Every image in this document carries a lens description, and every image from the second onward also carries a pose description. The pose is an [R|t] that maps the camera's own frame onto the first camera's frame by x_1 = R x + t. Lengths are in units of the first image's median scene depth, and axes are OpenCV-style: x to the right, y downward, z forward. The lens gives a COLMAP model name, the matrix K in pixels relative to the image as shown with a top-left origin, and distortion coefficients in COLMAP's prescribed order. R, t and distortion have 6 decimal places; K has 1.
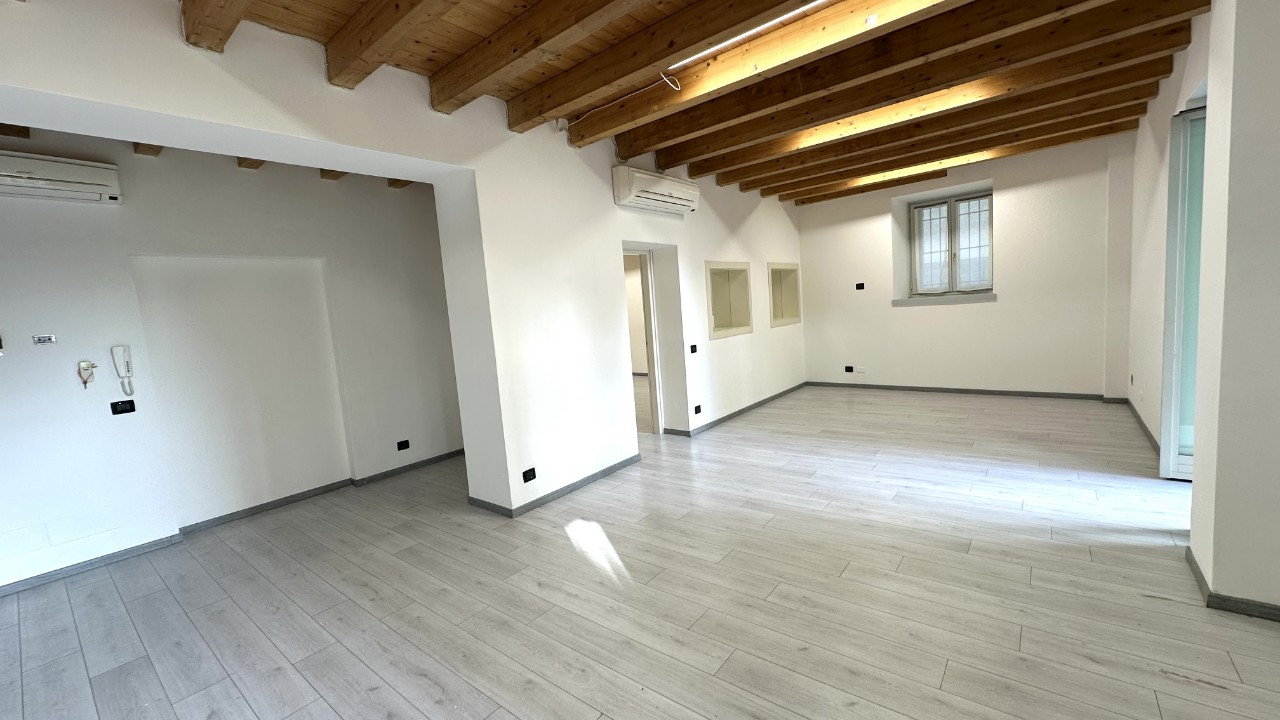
lens RADIAL K [[507.0, 0, 644.2], [0, 507.0, 359.0], [0, 0, 1]] dist [0.000542, 0.000712]
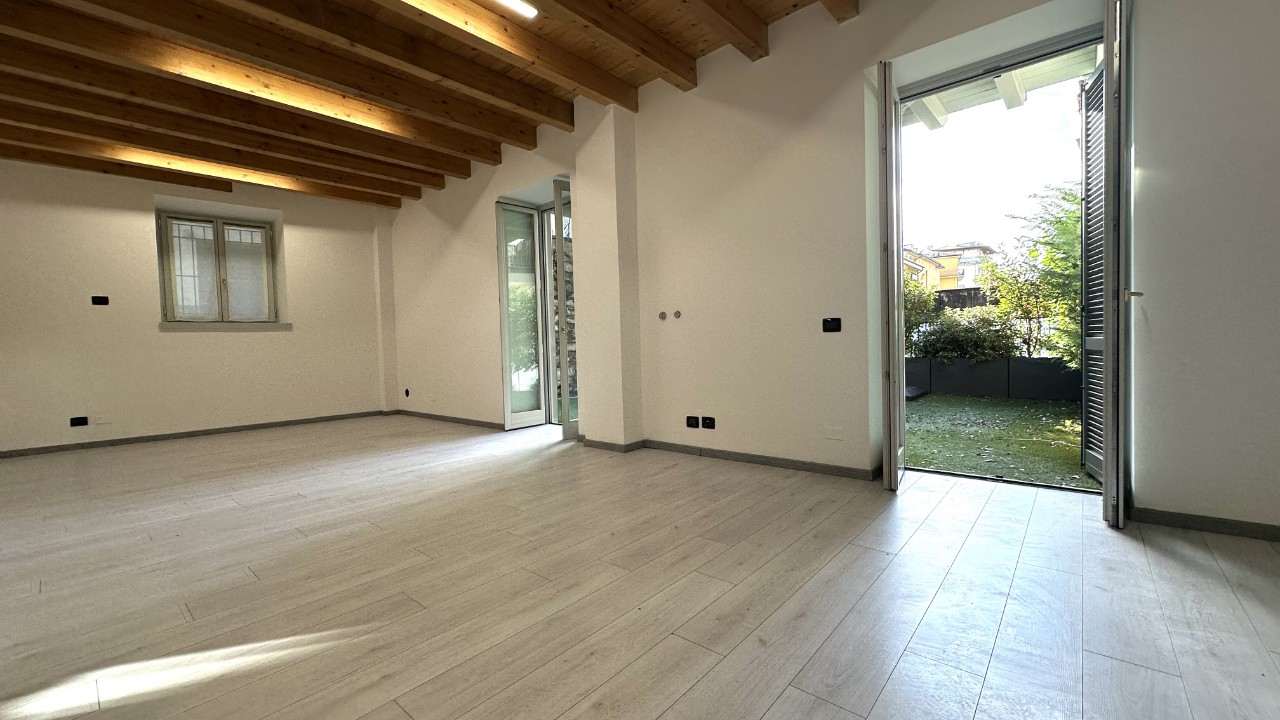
lens RADIAL K [[507.0, 0, 635.6], [0, 507.0, 358.4], [0, 0, 1]] dist [0.000542, 0.000712]
pose [[0.054644, 0.046837, 0.997407, -0.483807], [0.128988, 0.990198, -0.053565, 0.146045], [-0.990139, 0.131580, 0.048067, 0.491093]]
